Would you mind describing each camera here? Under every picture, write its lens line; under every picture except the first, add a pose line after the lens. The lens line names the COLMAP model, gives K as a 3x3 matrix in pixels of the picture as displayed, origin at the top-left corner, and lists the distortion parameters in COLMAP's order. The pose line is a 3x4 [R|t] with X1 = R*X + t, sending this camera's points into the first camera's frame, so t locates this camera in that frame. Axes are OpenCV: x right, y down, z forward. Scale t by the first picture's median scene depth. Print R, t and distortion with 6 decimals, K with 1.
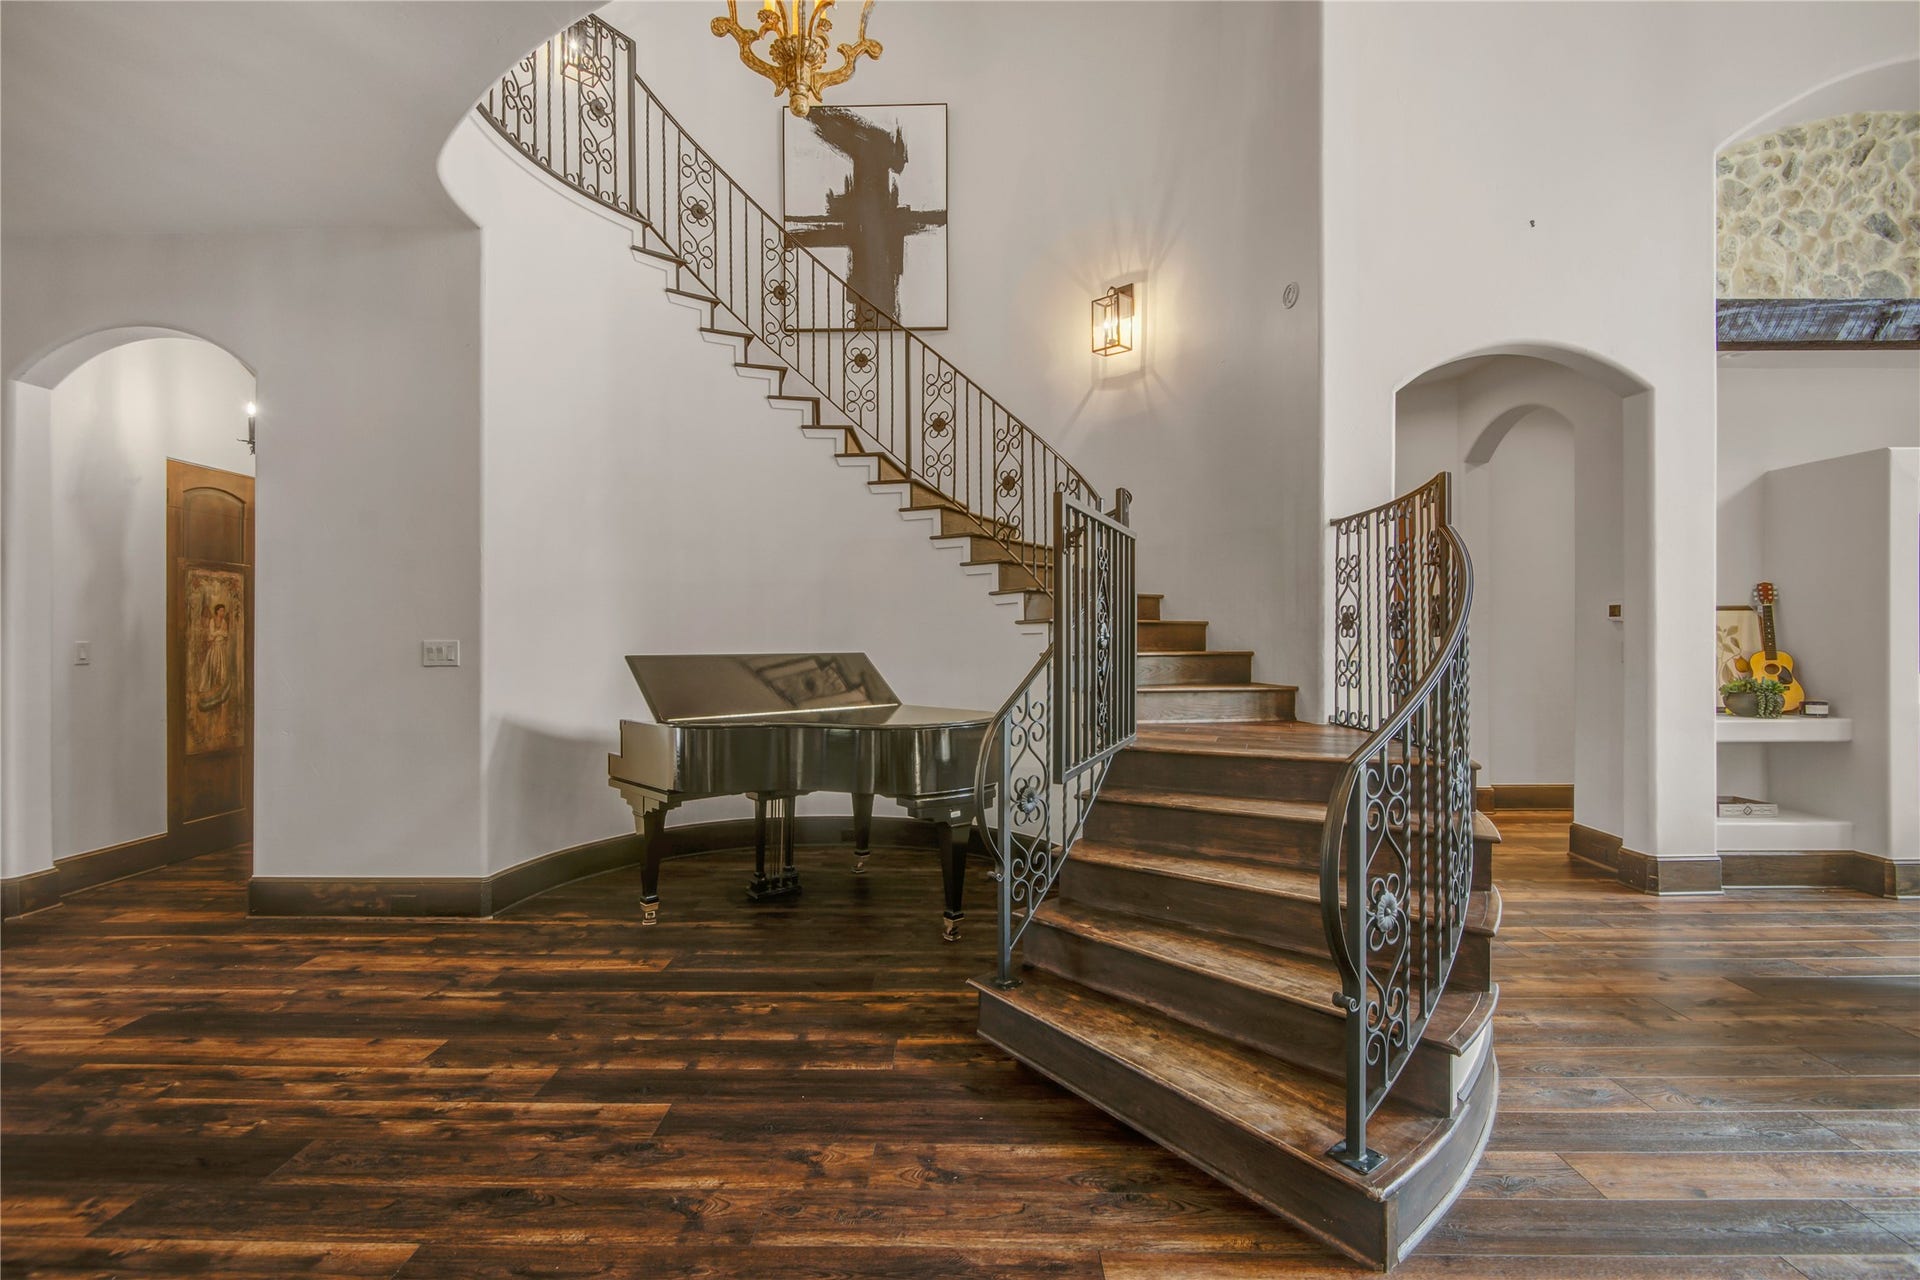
lens RADIAL K [[869.7, 0, 951.9], [0, 869.7, 638.2], [0, 0, 1]] dist [-0.002125, -0.001153]
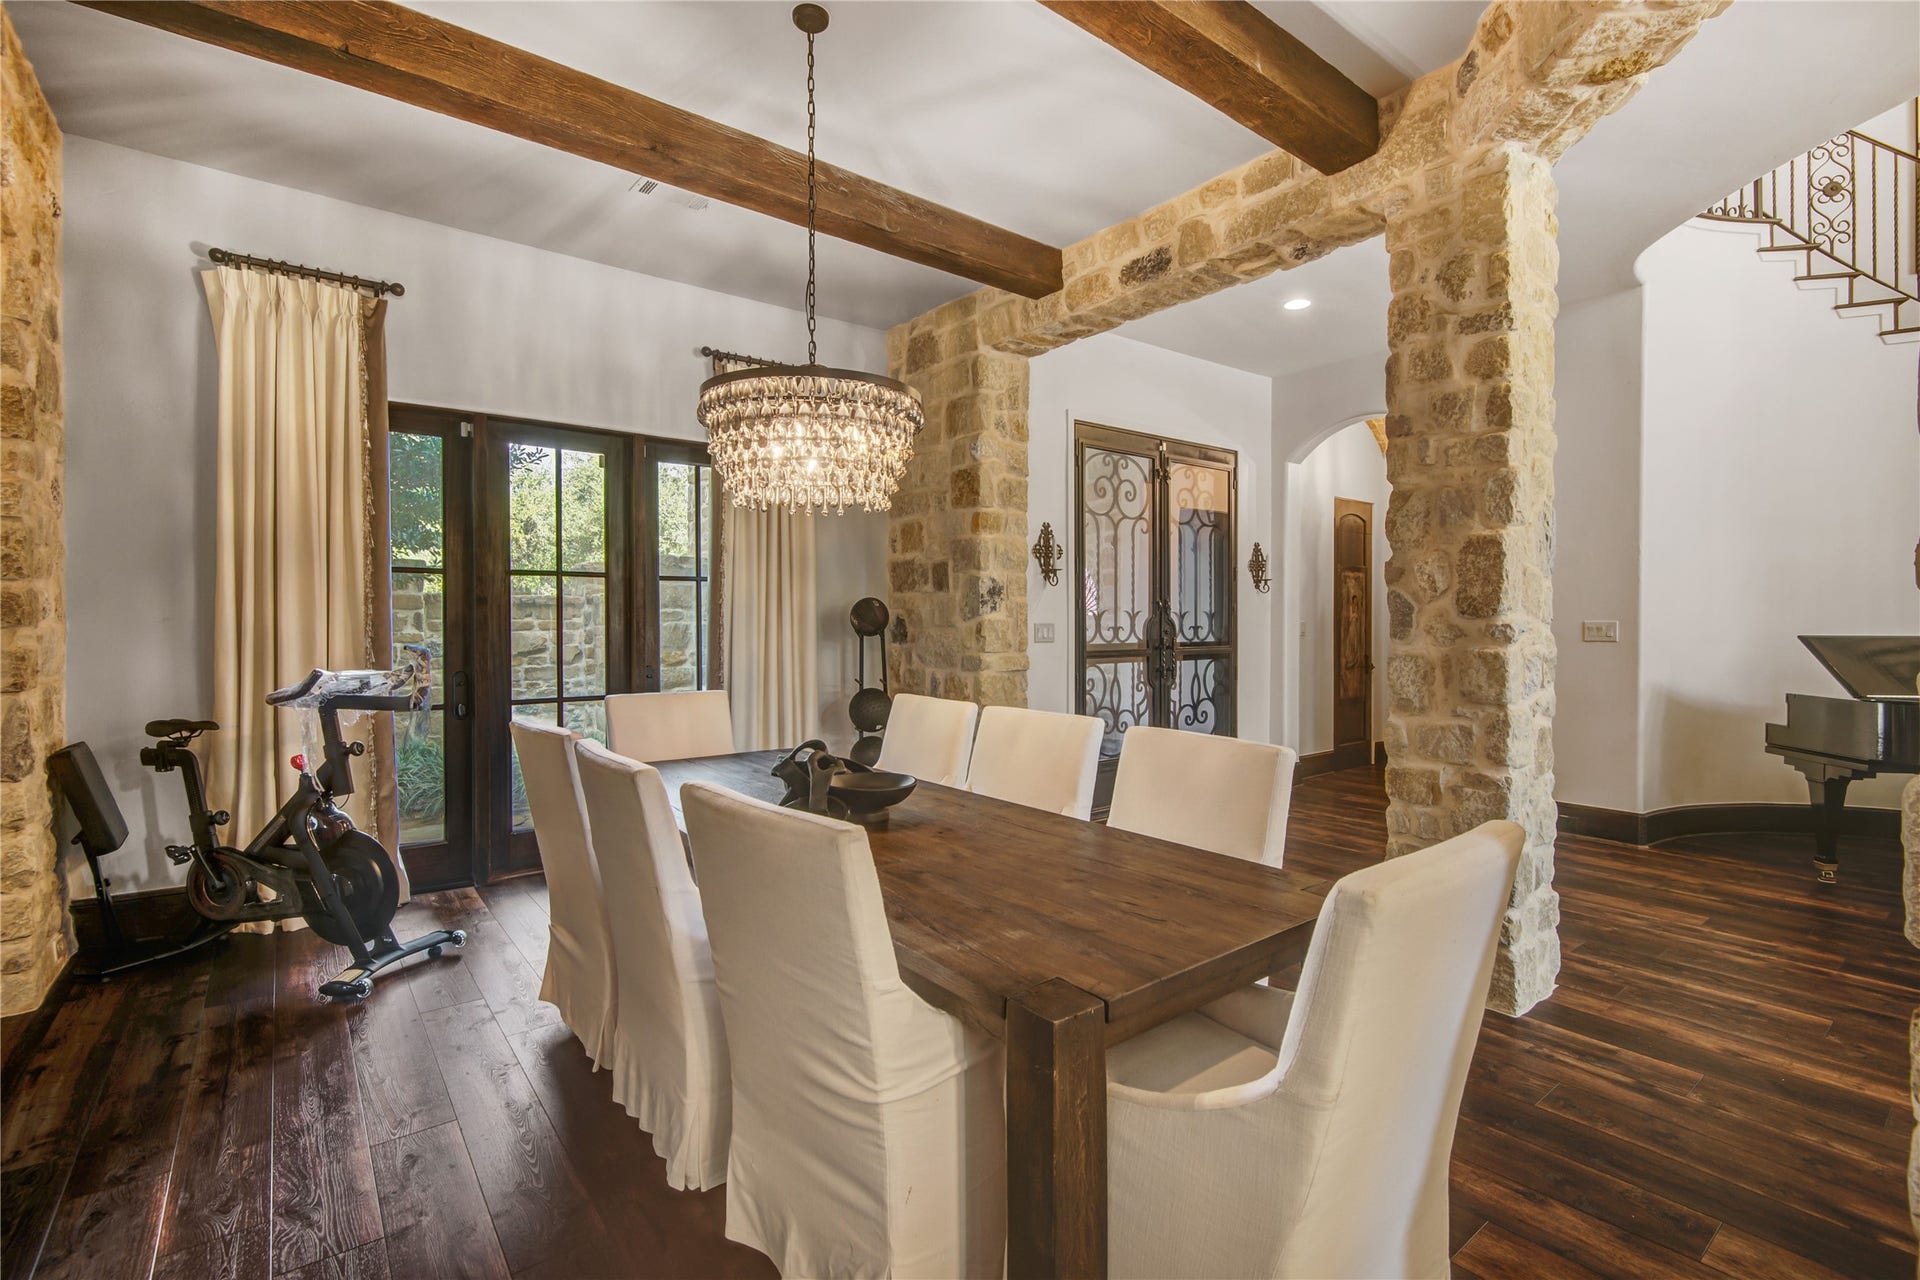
lens RADIAL K [[869.7, 0, 965.0], [0, 869.7, 627.9], [0, 0, 1]] dist [-0.002125, -0.001153]
pose [[0.625720, 0.009285, -0.779992, -0.179660], [-0.000528, 0.999934, 0.011480, -0.001524], [0.780047, -0.006772, 0.625684, -0.518126]]
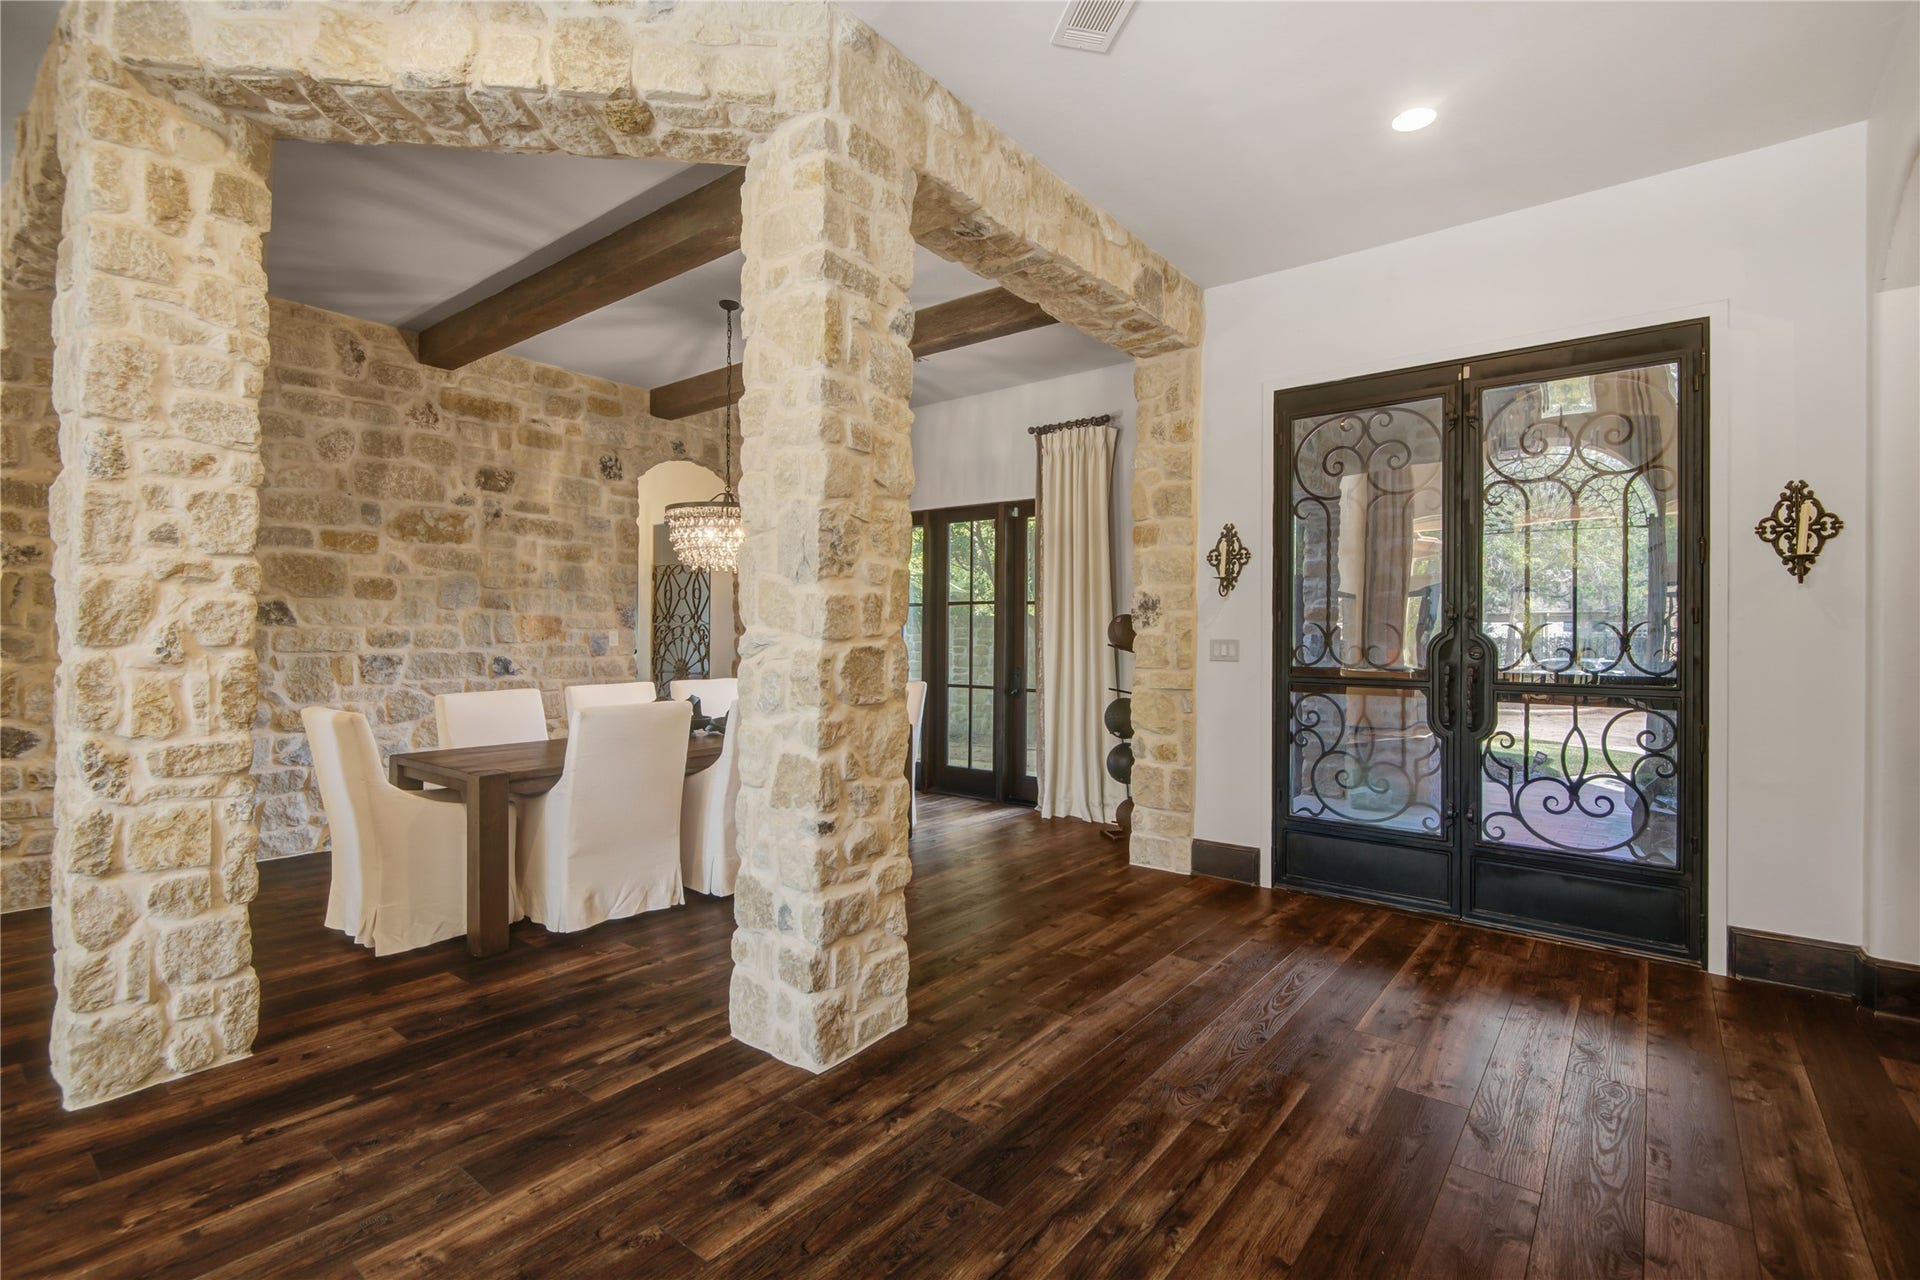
lens RADIAL K [[869.7, 0, 958.2], [0, 869.7, 634.3], [0, 0, 1]] dist [-0.002125, -0.001153]
pose [[-0.613338, -0.006161, -0.789797, -0.010897], [-0.007127, 0.999972, -0.002265, 0.004917], [0.789789, 0.004240, -0.613364, 0.832591]]
